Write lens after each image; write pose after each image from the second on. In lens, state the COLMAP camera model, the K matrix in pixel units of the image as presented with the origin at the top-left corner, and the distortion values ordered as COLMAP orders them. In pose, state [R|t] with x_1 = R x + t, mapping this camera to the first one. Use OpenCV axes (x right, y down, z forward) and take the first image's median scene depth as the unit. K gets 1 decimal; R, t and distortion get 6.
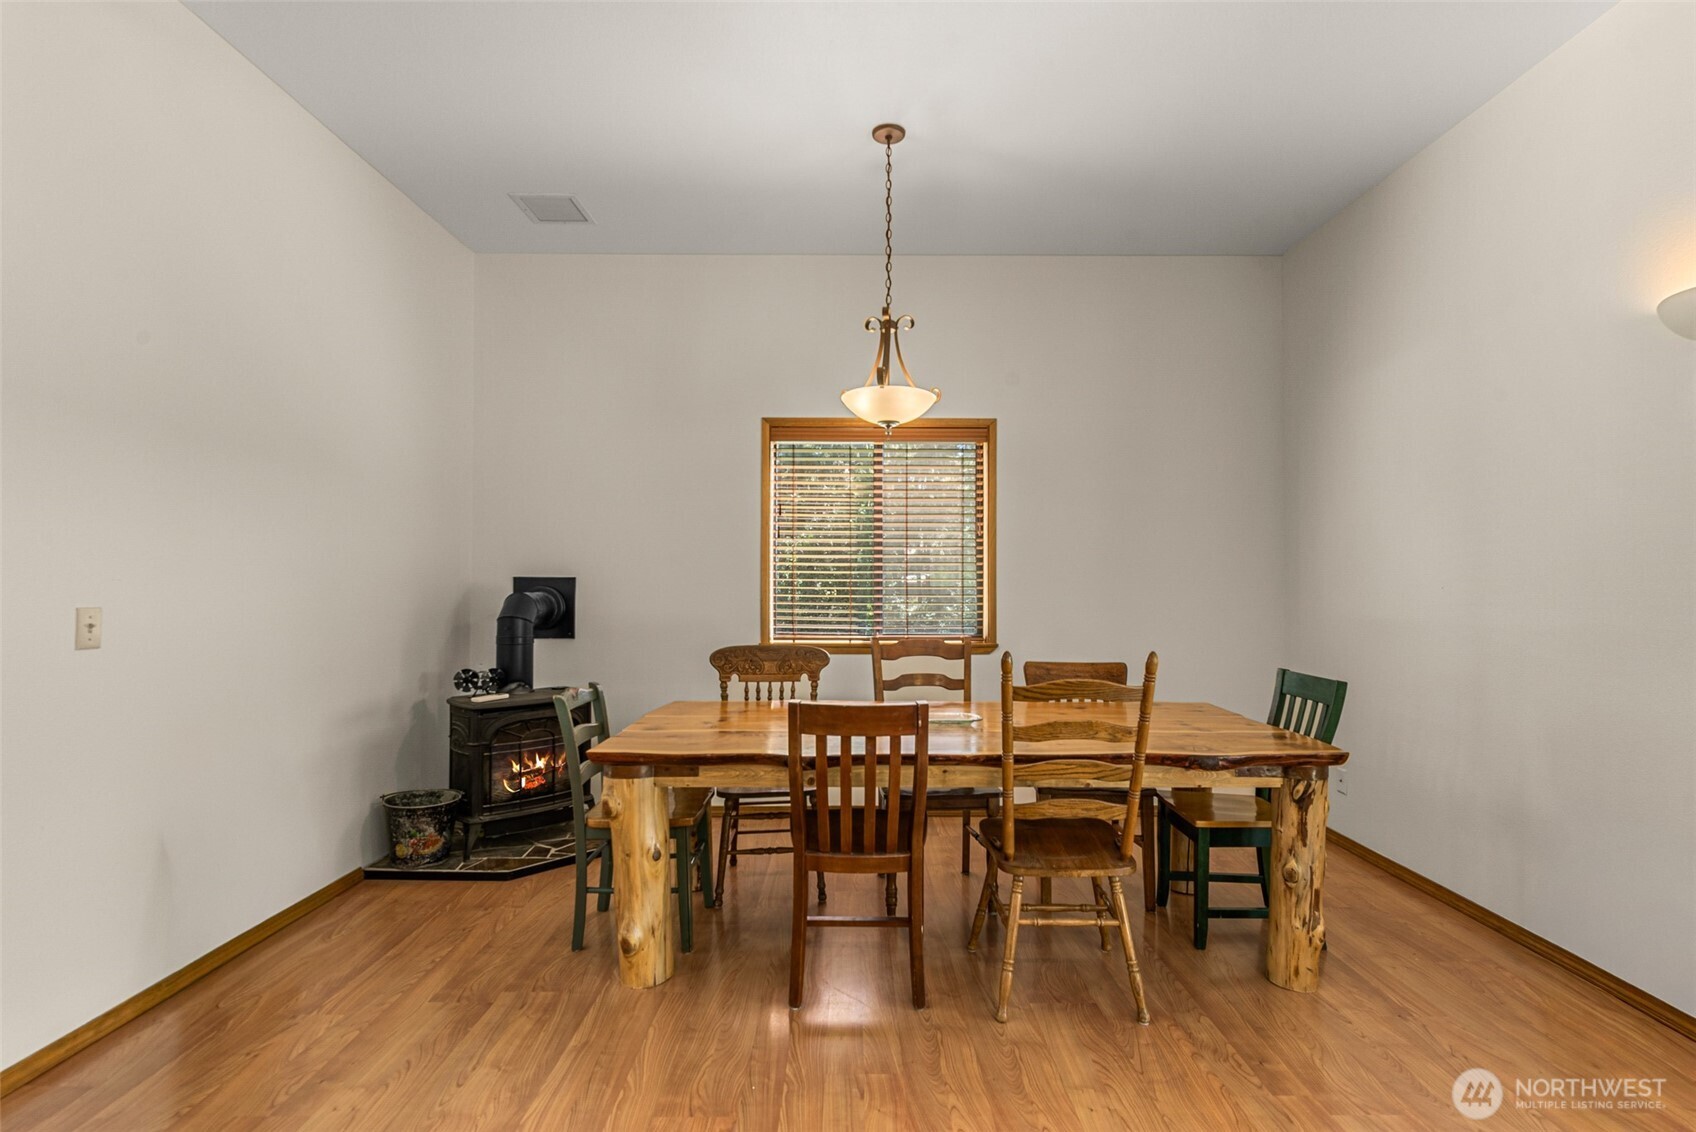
lens RADIAL K [[803.5, 0, 853.9], [0, 803.5, 566.1], [0, 0, 1]] dist [-0.002070, -0.000322]
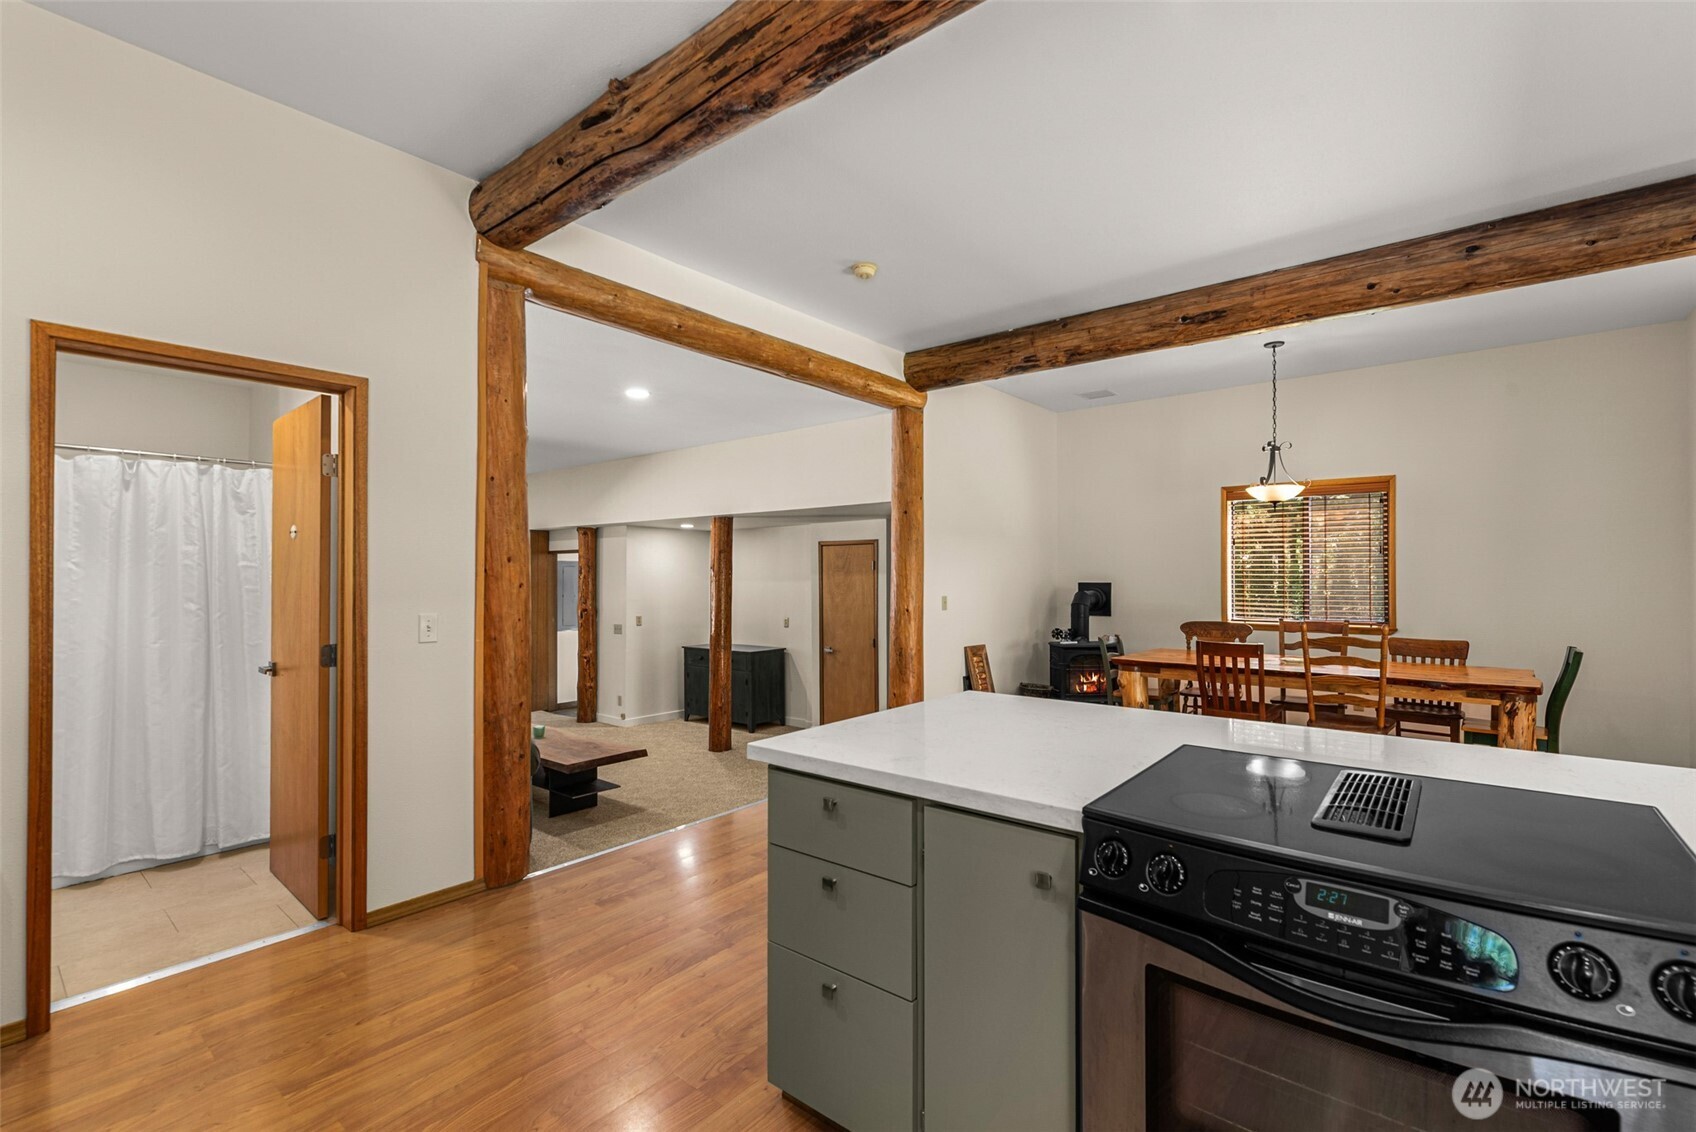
lens RADIAL K [[744.5, 0, 850.3], [0, 744.5, 570.3], [0, 0, 1]] dist [-0.002218, 0.001534]
pose [[0.772737, -0.008530, -0.634669, 0.329197], [0.016153, 0.999850, 0.006229, -0.041630], [0.634521, -0.015065, 0.772759, -0.833855]]
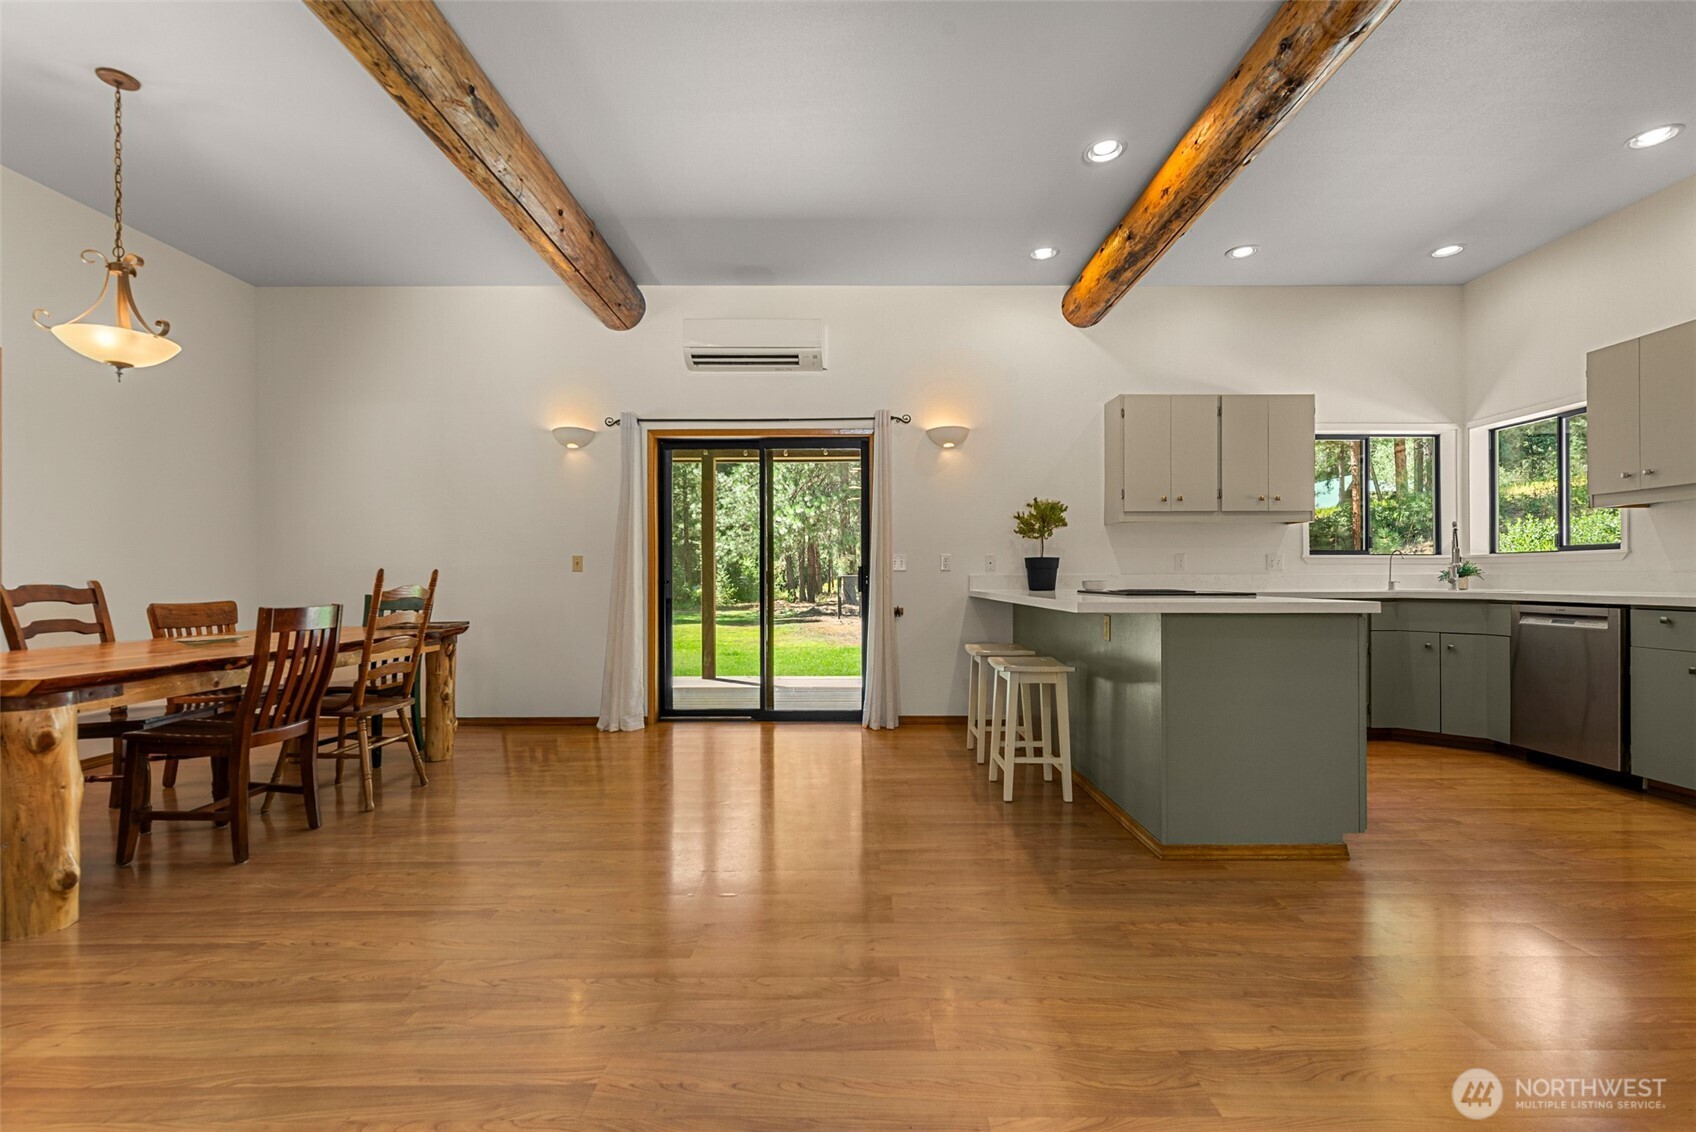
lens RADIAL K [[744.5, 0, 857.5], [0, 744.5, 577.3], [0, 0, 1]] dist [-0.002218, 0.001534]
pose [[0.001225, -0.001773, 0.999998, -0.788508], [-0.021055, 0.999777, 0.001798, 0.063476], [-0.999778, -0.021058, 0.001187, 0.049045]]
